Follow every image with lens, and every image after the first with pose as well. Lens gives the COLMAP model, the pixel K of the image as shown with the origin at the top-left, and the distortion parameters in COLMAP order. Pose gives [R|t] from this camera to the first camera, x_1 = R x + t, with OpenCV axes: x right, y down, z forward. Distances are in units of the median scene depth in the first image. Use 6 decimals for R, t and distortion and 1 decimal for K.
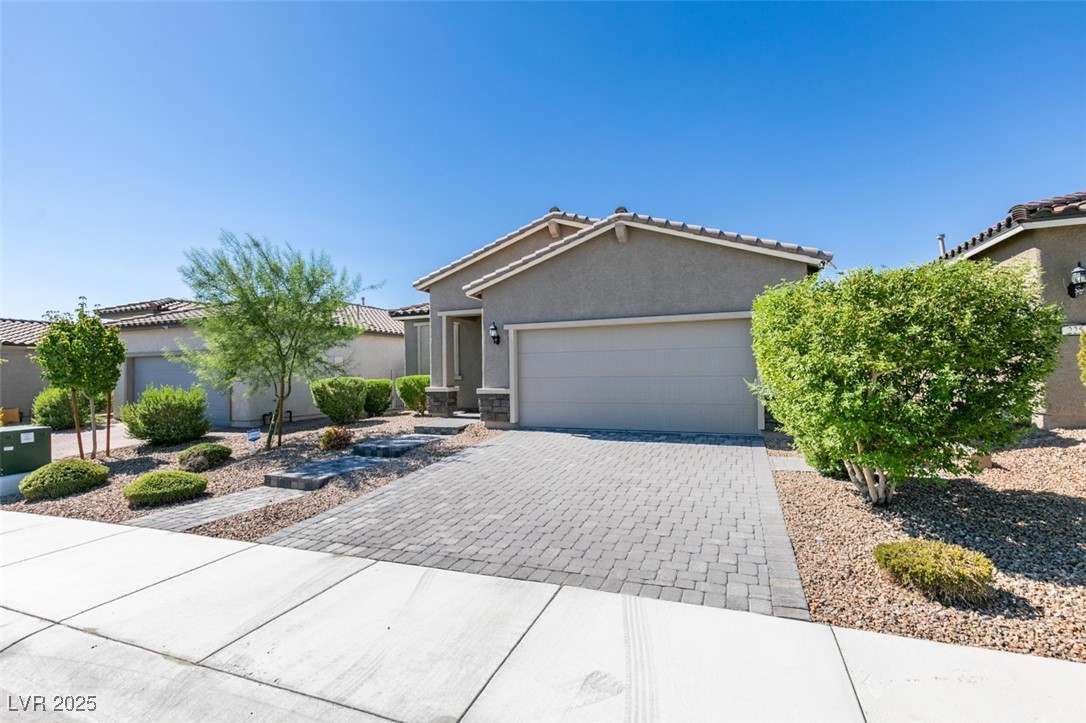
lens RADIAL K [[490.4, 0, 590.6], [0, 490.4, 363.8], [0, 0, 1]] dist [0.007731, -0.000304]
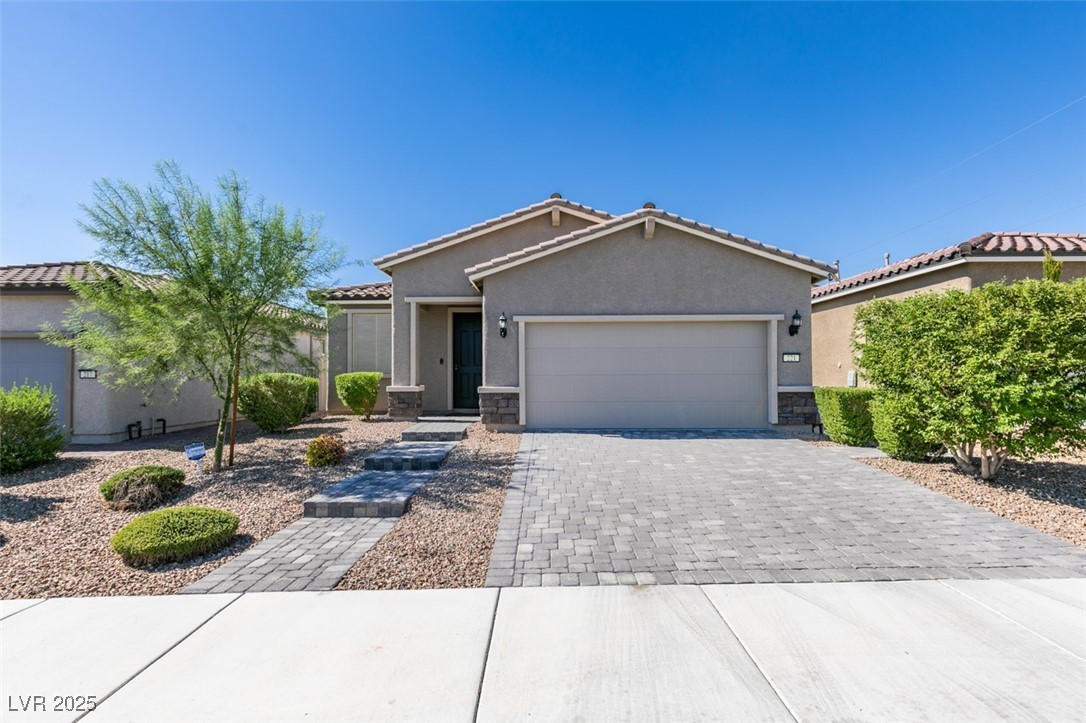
lens RADIAL K [[490.4, 0, 545.7], [0, 490.4, 366.5], [0, 0, 1]] dist [0.007731, -0.000304]
pose [[0.933015, 0.014335, 0.359551, -0.458756], [-0.013847, 0.999896, -0.003932, 0.016236], [-0.359570, -0.001310, 0.933117, 0.145256]]
